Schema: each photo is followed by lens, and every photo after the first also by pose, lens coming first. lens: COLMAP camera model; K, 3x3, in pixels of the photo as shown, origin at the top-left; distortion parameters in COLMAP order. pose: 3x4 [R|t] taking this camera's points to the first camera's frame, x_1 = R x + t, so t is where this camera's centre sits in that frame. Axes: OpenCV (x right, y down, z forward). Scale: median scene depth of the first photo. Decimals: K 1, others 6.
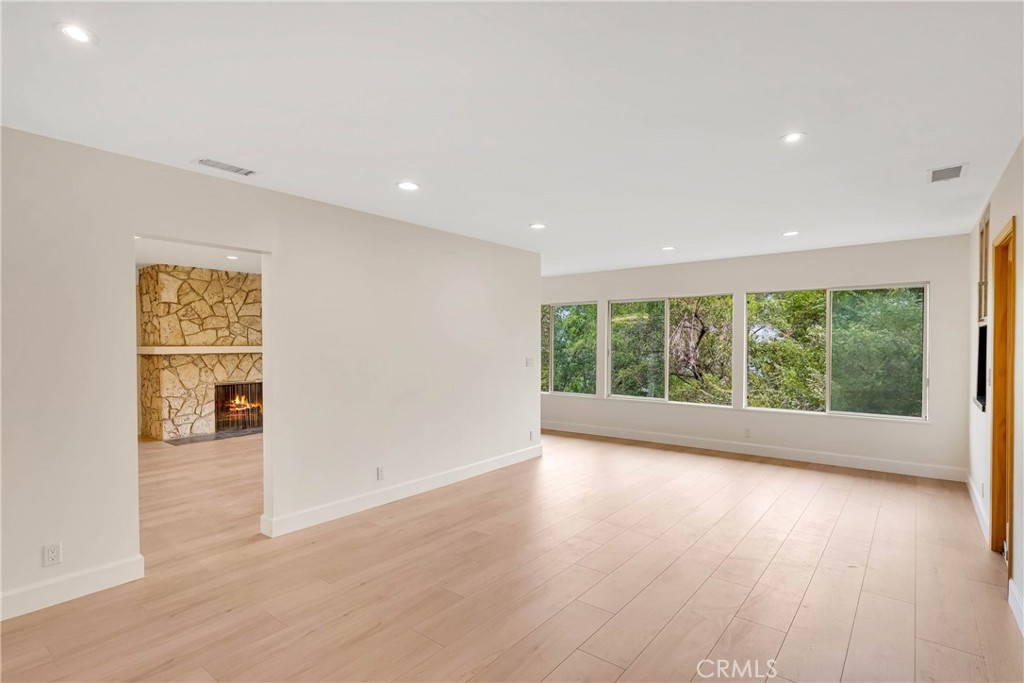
lens RADIAL K [[487.4, 0, 514.0], [0, 487.4, 343.6], [0, 0, 1]] dist [0.002261, 0.000259]
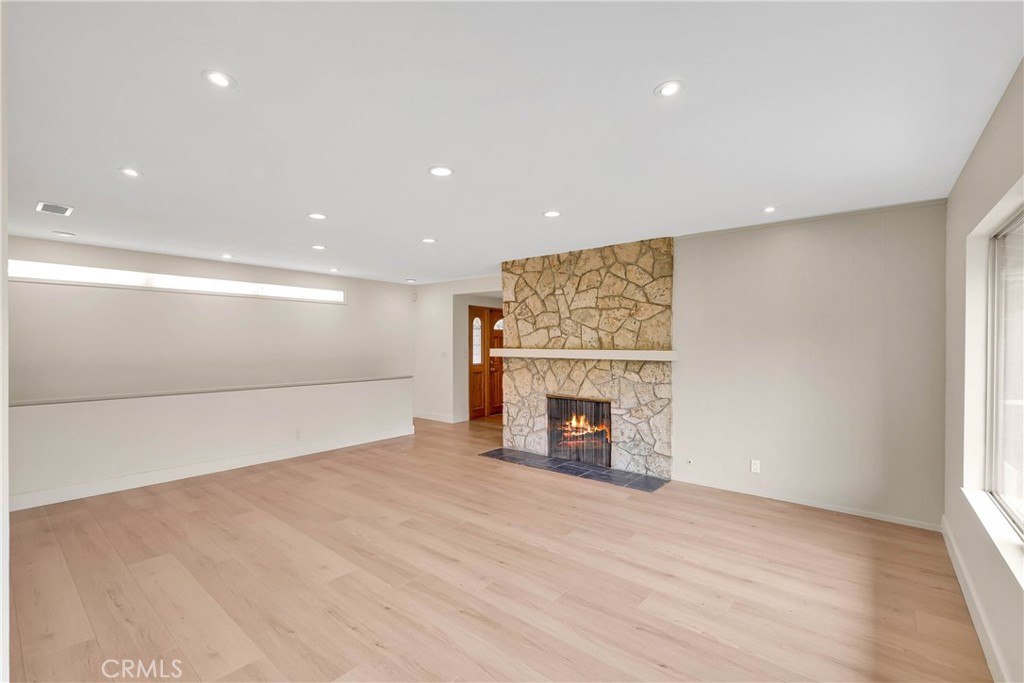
lens RADIAL K [[446.1, 0, 512.7], [0, 446.1, 344.5], [0, 0, 1]] dist [0.000107, -0.000120]
pose [[-0.026899, 0.002863, -0.999634, 0.138800], [-0.005776, 0.999979, 0.003020, -0.004320], [0.999621, 0.005855, -0.026882, 0.968394]]
